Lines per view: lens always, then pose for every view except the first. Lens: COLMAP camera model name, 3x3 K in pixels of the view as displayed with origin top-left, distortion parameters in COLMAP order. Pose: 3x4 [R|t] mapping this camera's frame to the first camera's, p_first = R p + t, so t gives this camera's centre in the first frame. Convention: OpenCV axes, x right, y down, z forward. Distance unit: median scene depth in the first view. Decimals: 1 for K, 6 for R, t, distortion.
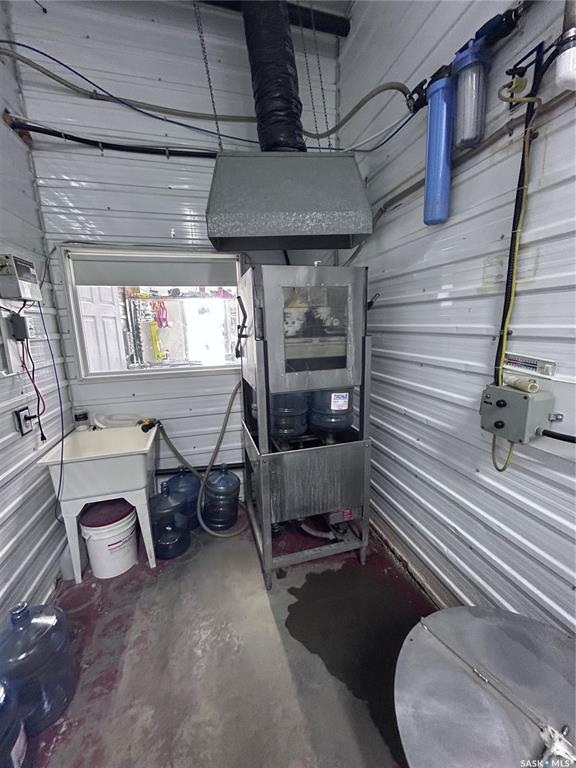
lens RADIAL K [[310.7, 0, 293.2], [0, 310.7, 388.4], [0, 0, 1]] dist [-0.018426, 0.000008]
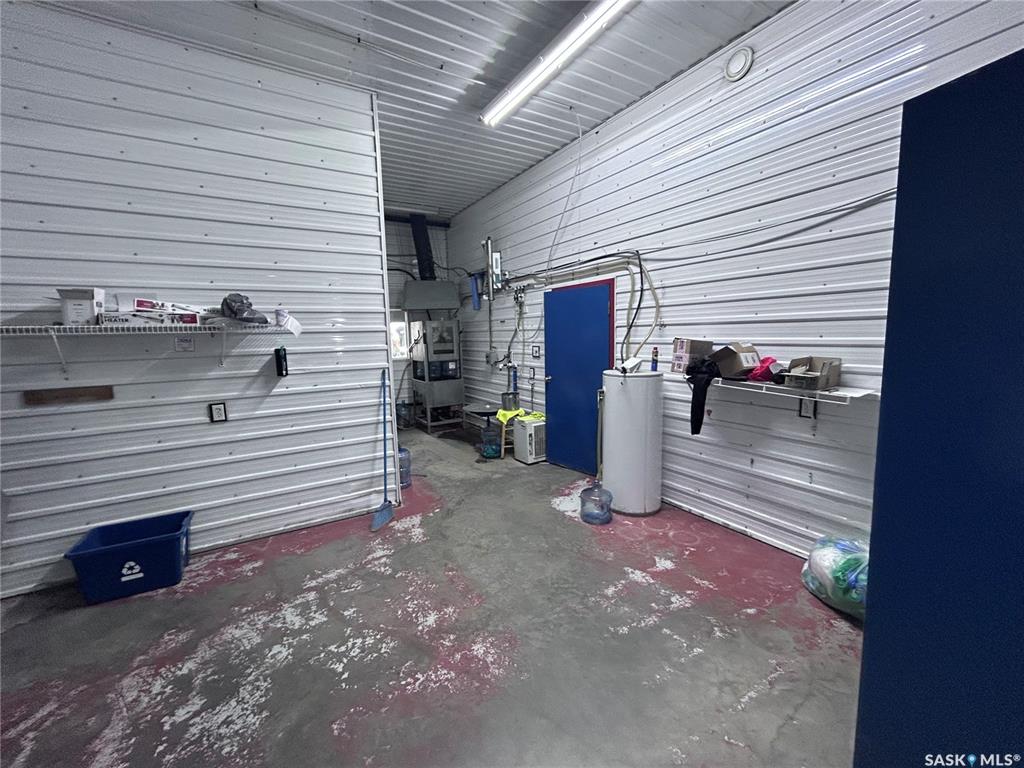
lens RADIAL K [[414.2, 0, 511.3], [0, 414.2, 383.1], [0, 0, 1]] dist [-0.018426, 0.000008]
pose [[0.961717, -0.038035, 0.271391, -0.382227], [0.062050, 0.994824, -0.080463, 0.566645], [-0.266926, 0.094222, 0.959100, -2.895680]]
